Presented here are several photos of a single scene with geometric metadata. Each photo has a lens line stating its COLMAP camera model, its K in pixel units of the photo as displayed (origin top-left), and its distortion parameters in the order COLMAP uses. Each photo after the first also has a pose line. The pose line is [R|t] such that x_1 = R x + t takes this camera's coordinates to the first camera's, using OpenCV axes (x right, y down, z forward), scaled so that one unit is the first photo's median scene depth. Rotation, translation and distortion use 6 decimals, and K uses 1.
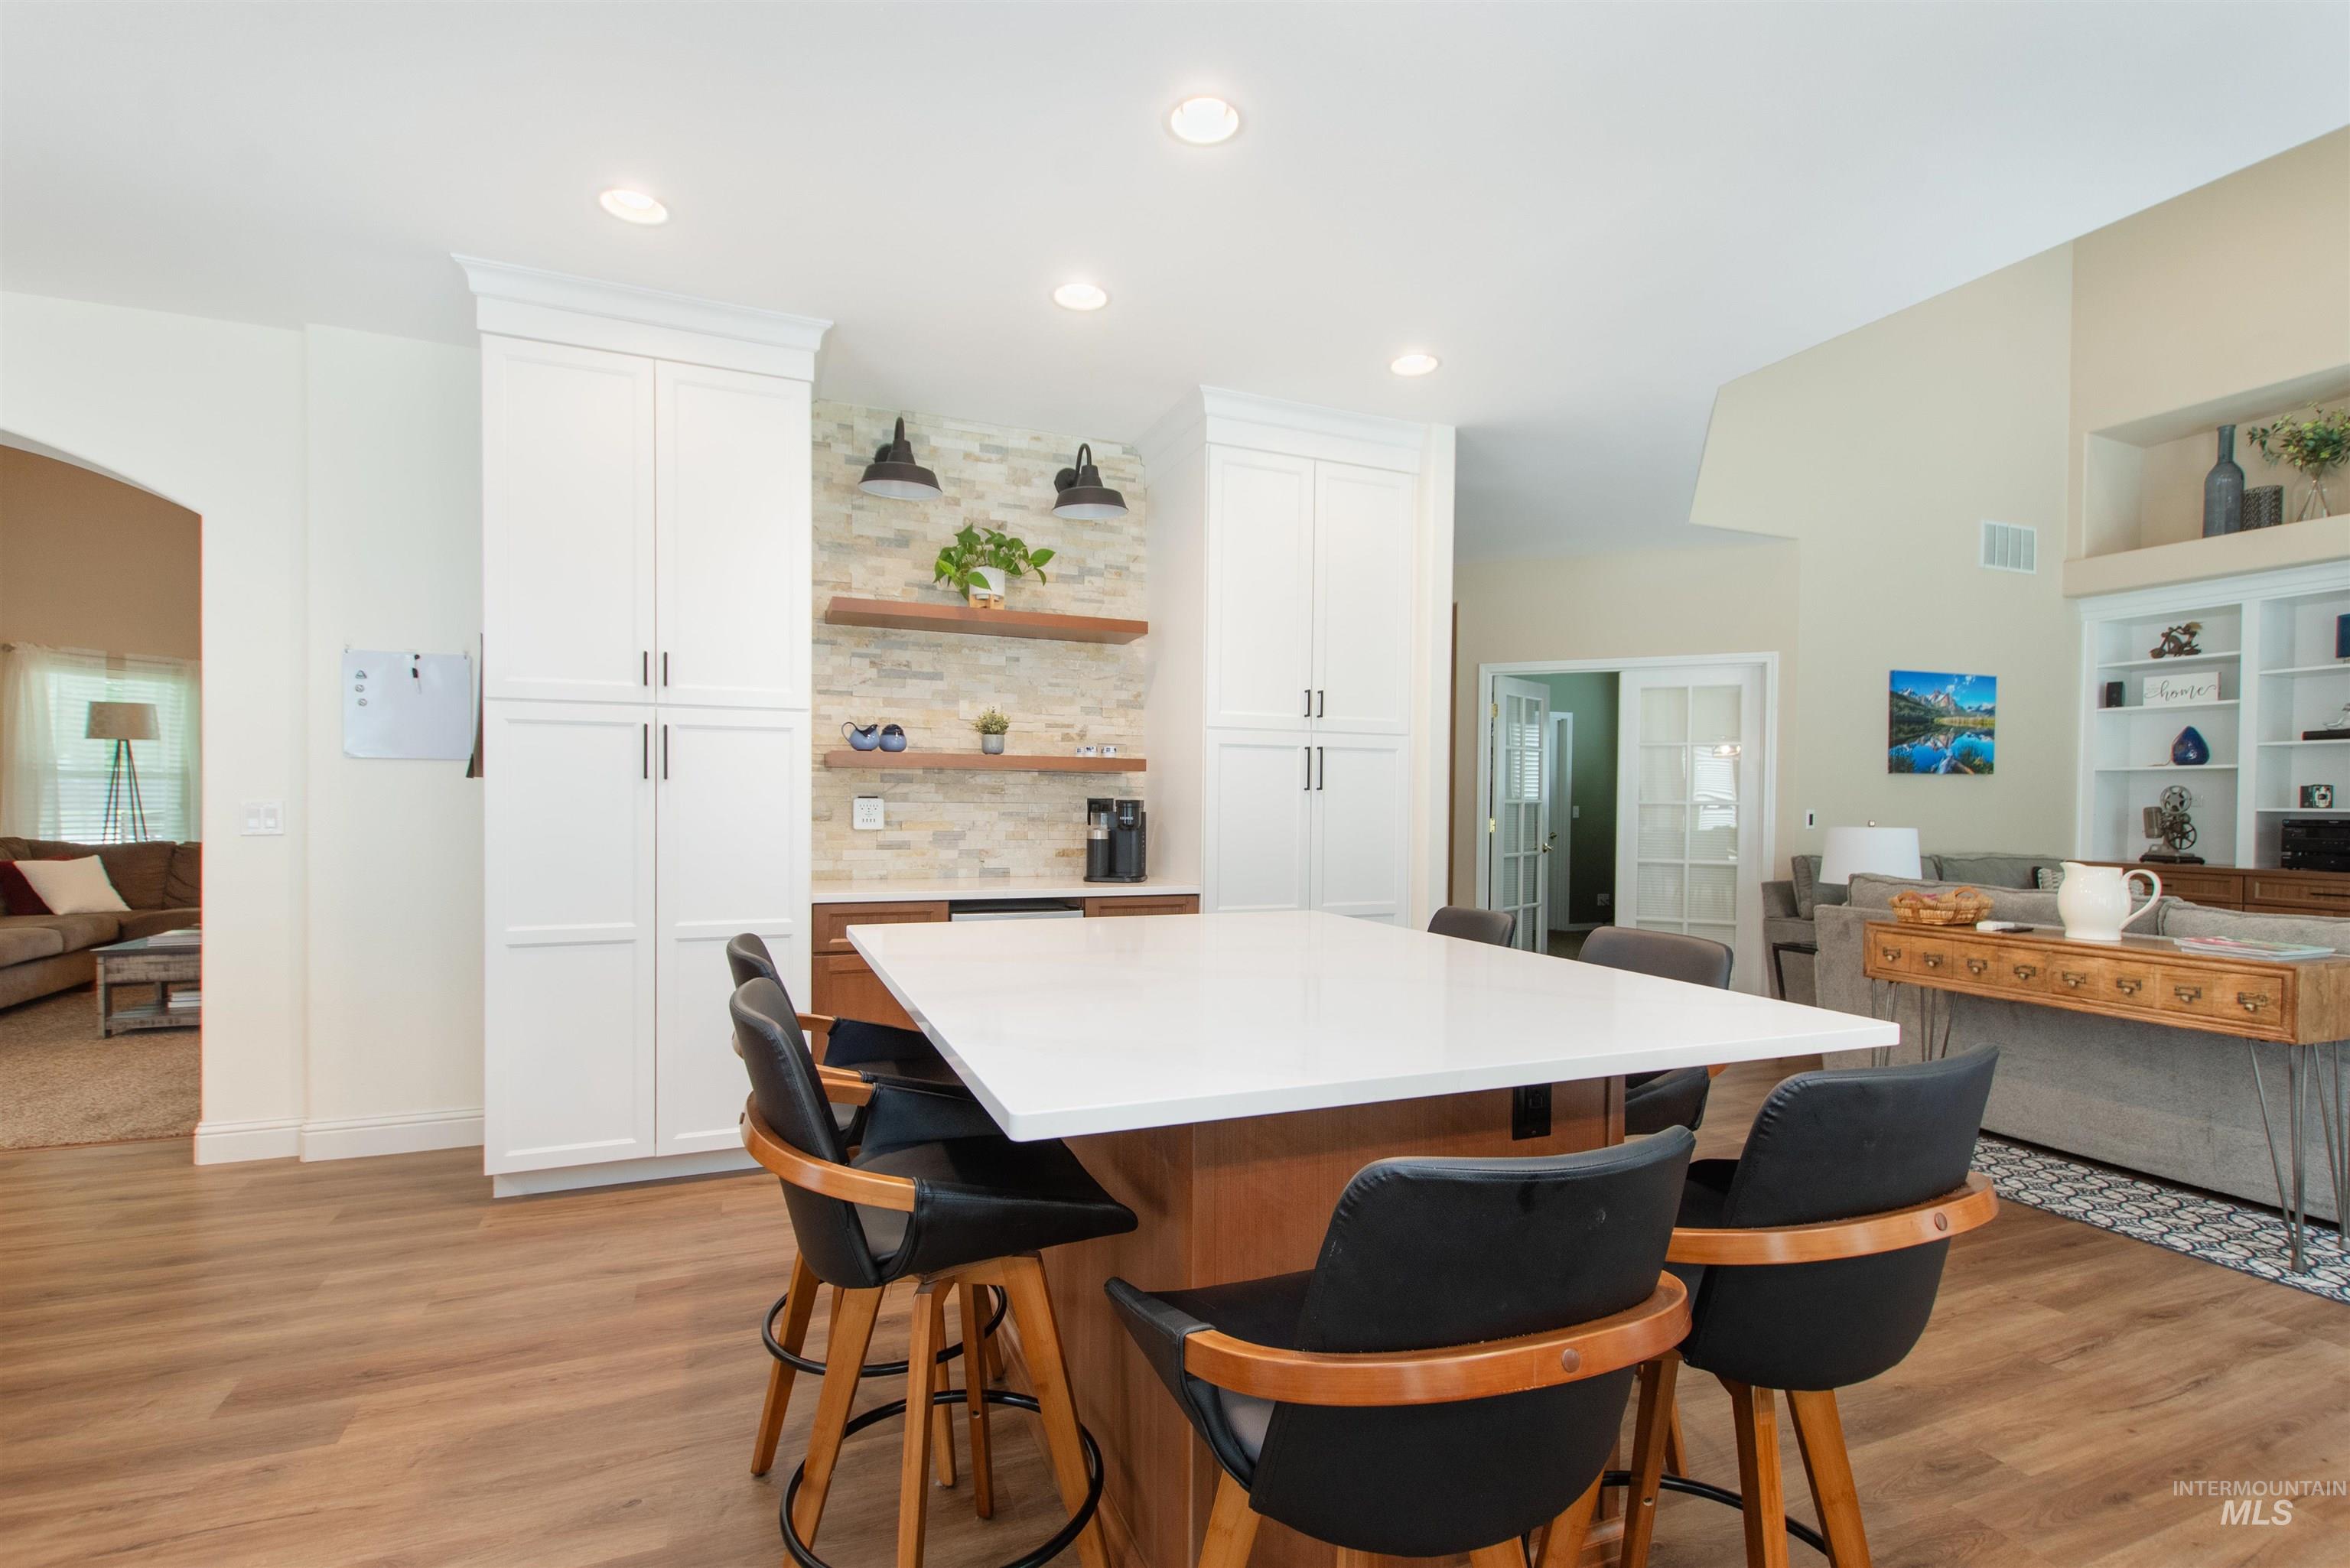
lens RADIAL K [[1047.2, 0, 1165.3], [0, 1047.2, 815.7], [0, 0, 1]] dist [0.012544, -0.006491]
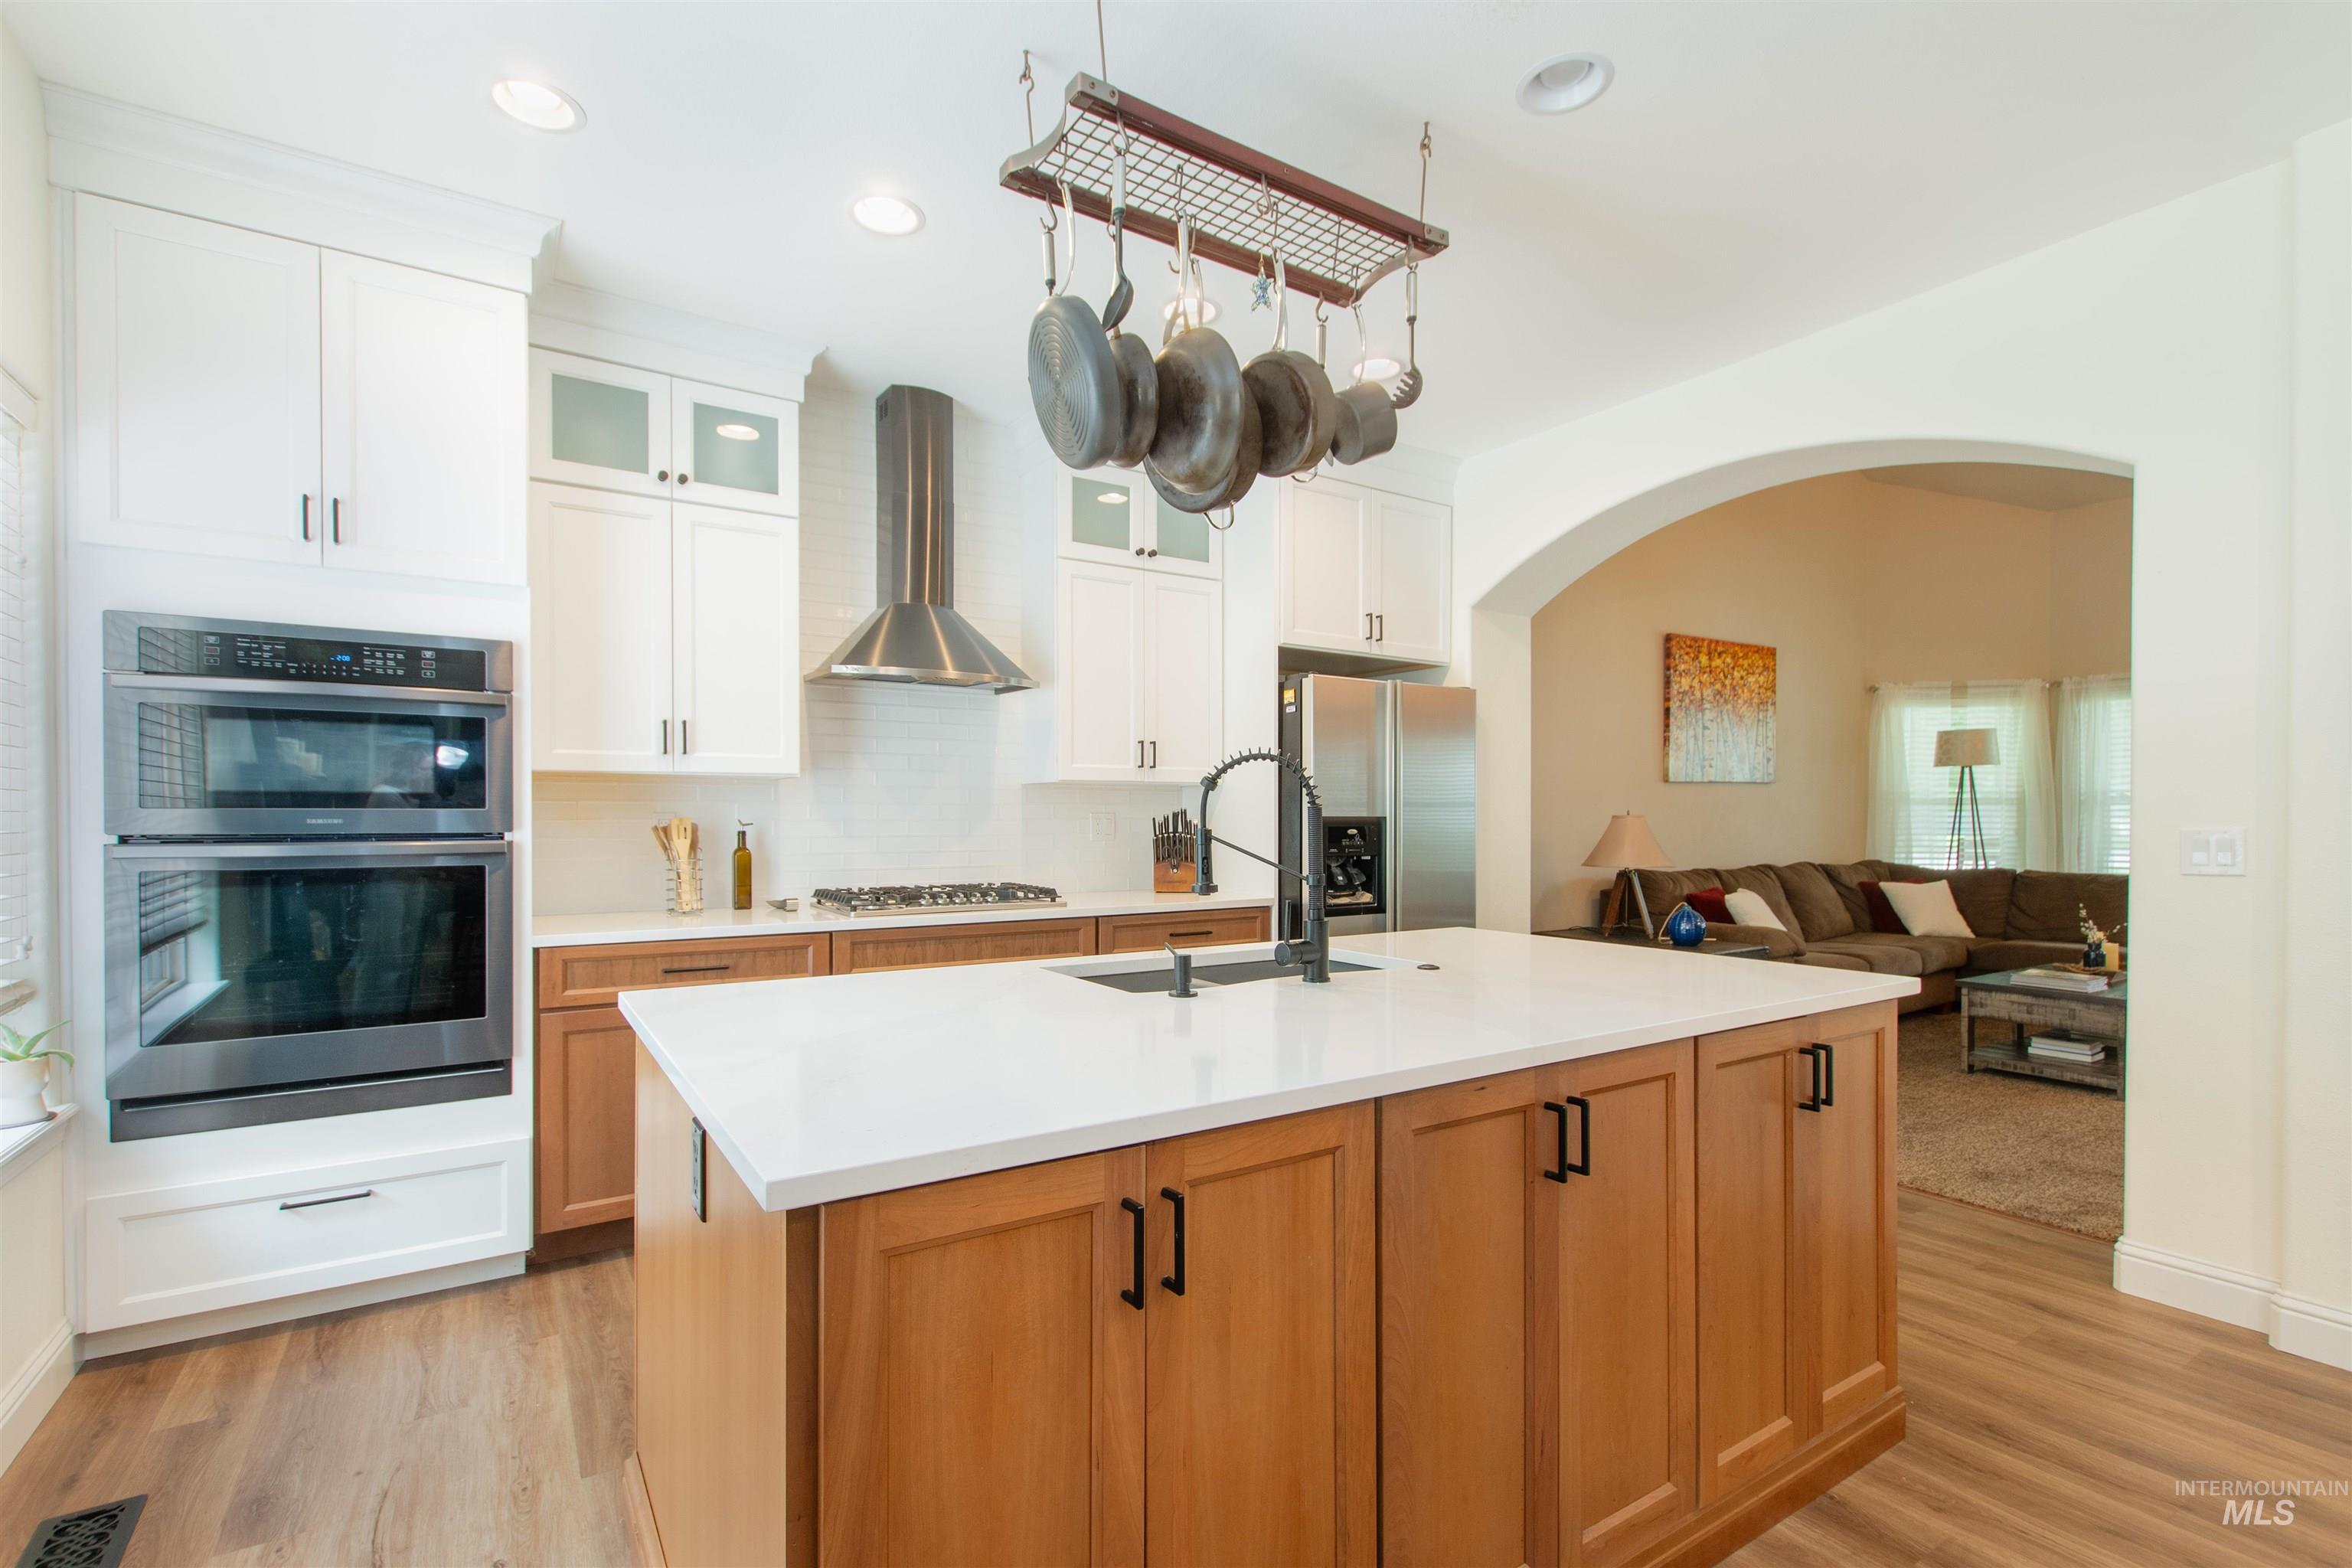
lens RADIAL K [[1048.1, 0, 1166.3], [0, 1048.1, 815.7], [0, 0, 1]] dist [0.012544, -0.006491]
pose [[0.167019, -0.008726, -0.985915, -0.141533], [-0.017961, 0.999768, -0.011891, 0.000789], [0.985790, 0.019694, 0.166823, 0.089622]]
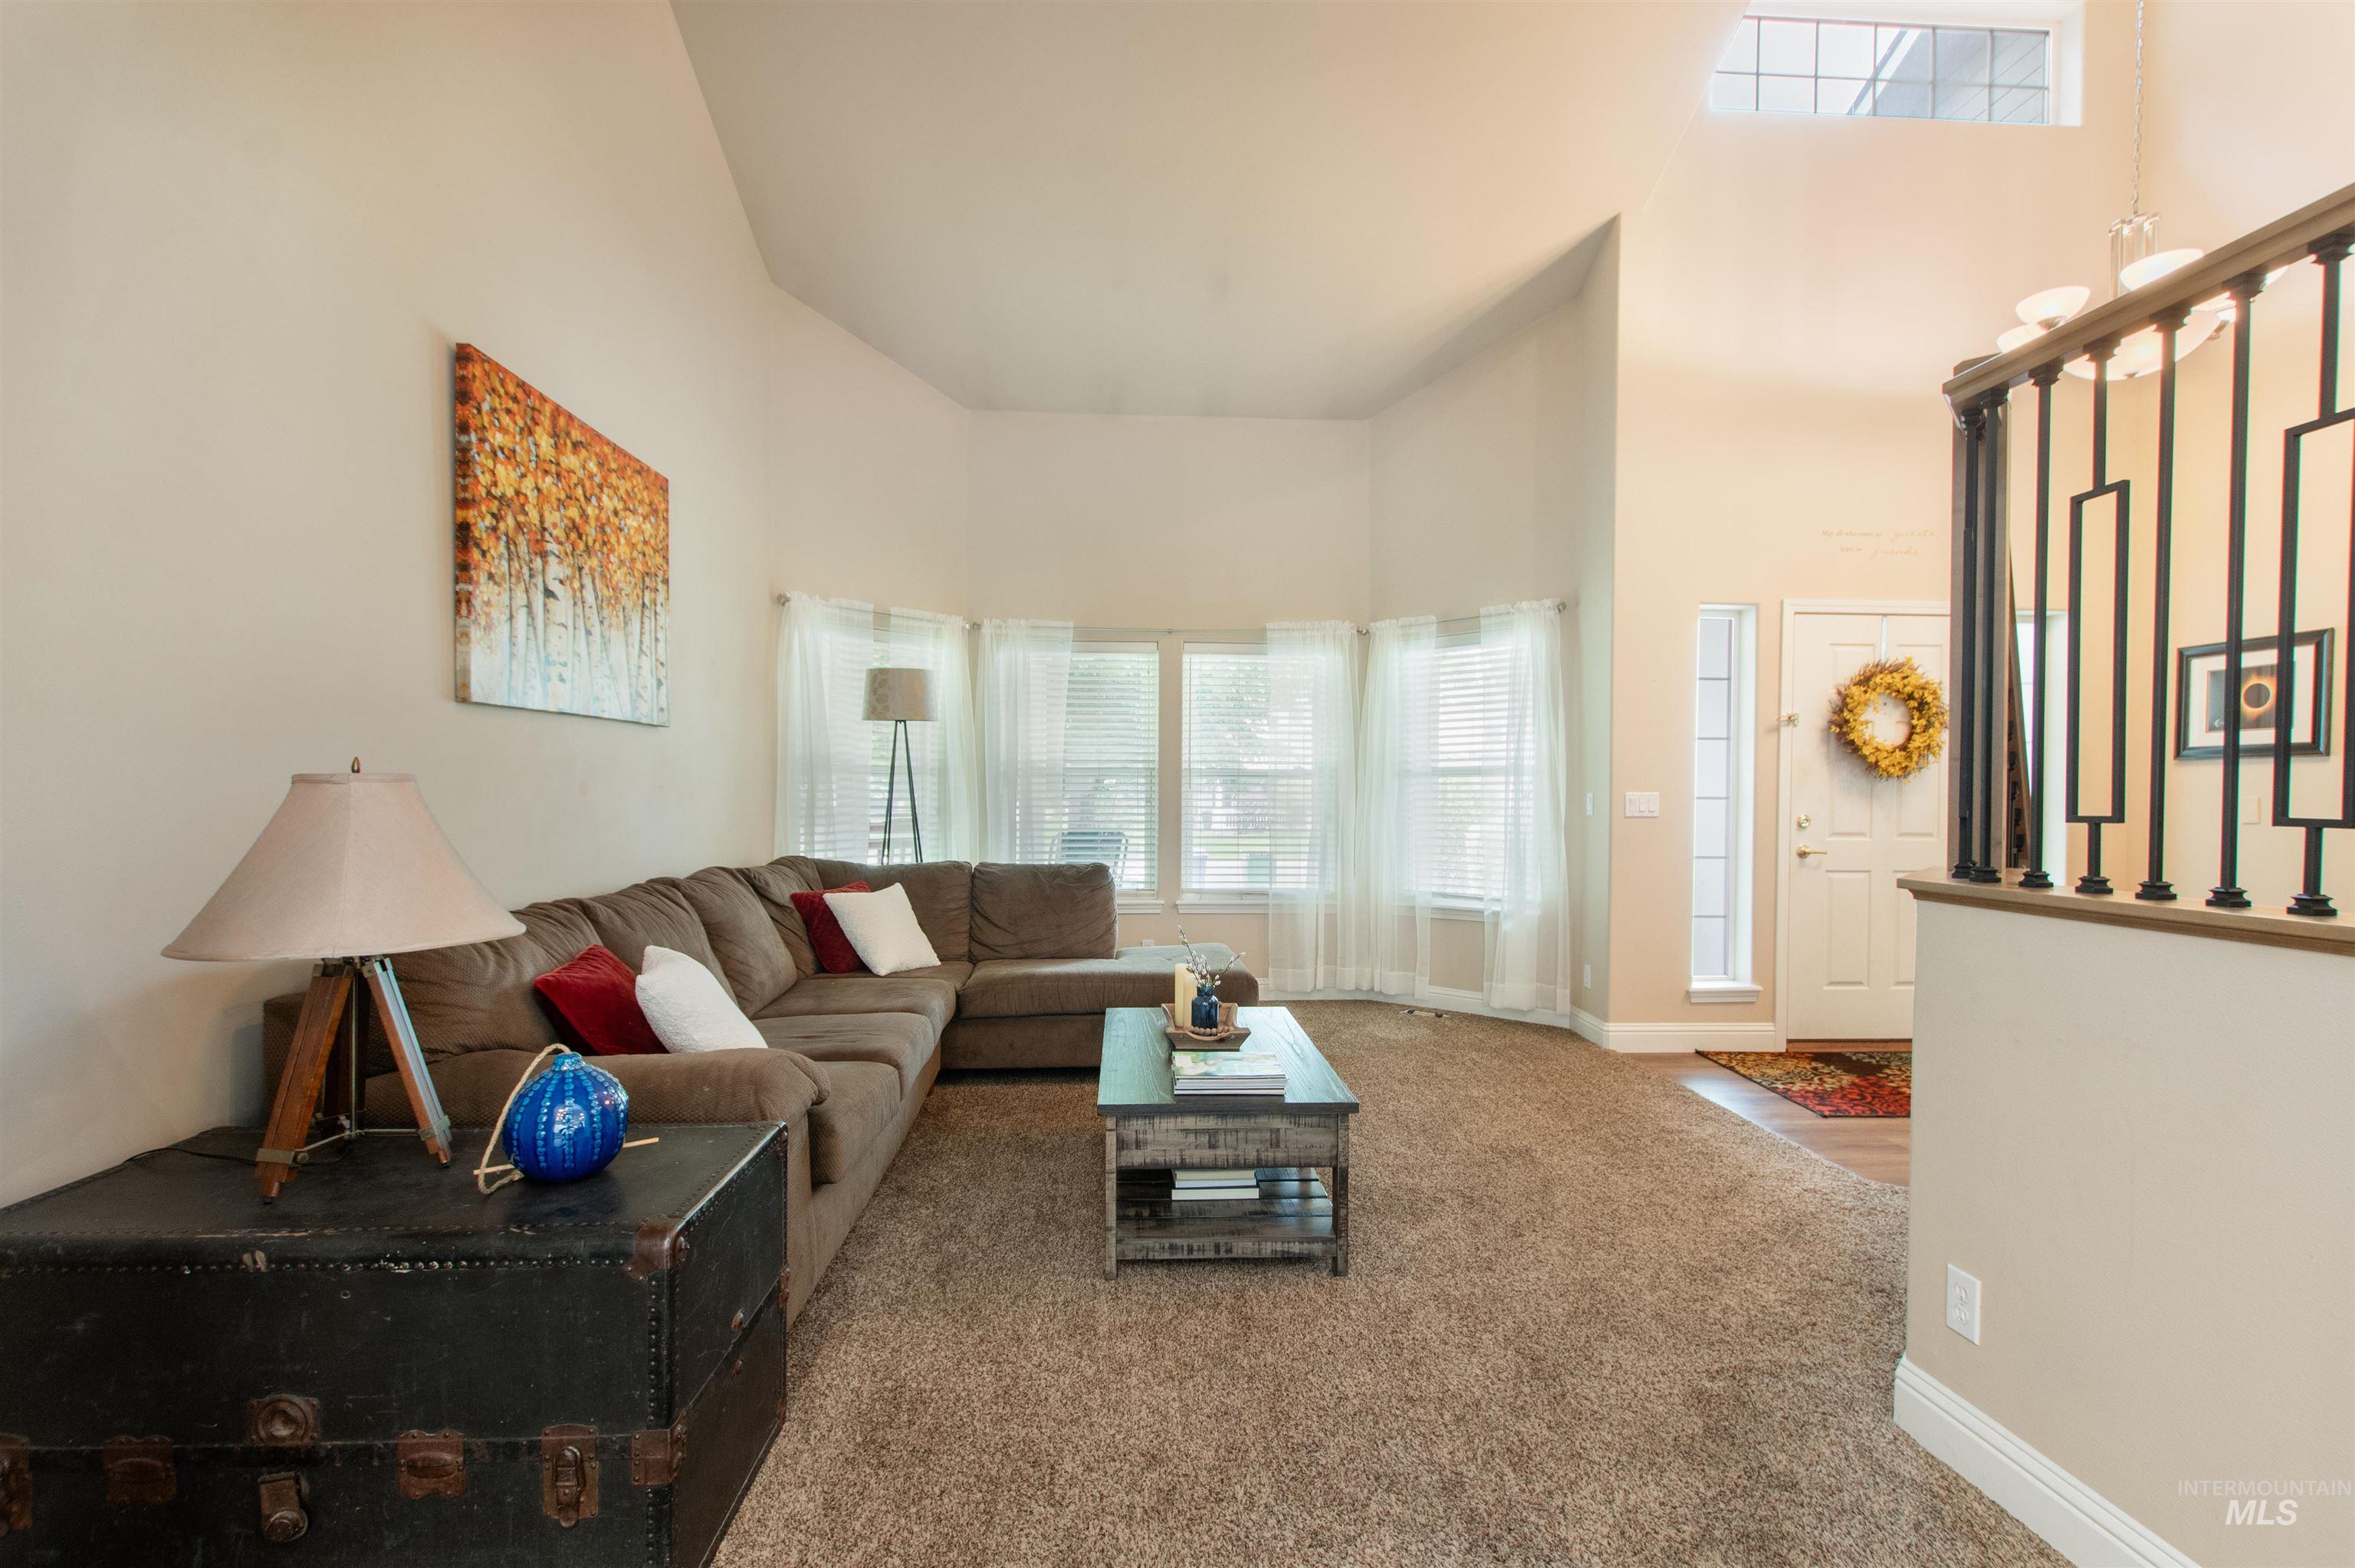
lens RADIAL K [[1049.3, 0, 1167.8], [0, 1049.3, 815.8], [0, 0, 1]] dist [0.012544, -0.006491]
pose [[0.942867, -0.001836, -0.333164, -0.651425], [0.001322, 0.999998, -0.001769, -0.005950], [0.333166, 0.001228, 0.942867, 0.428208]]
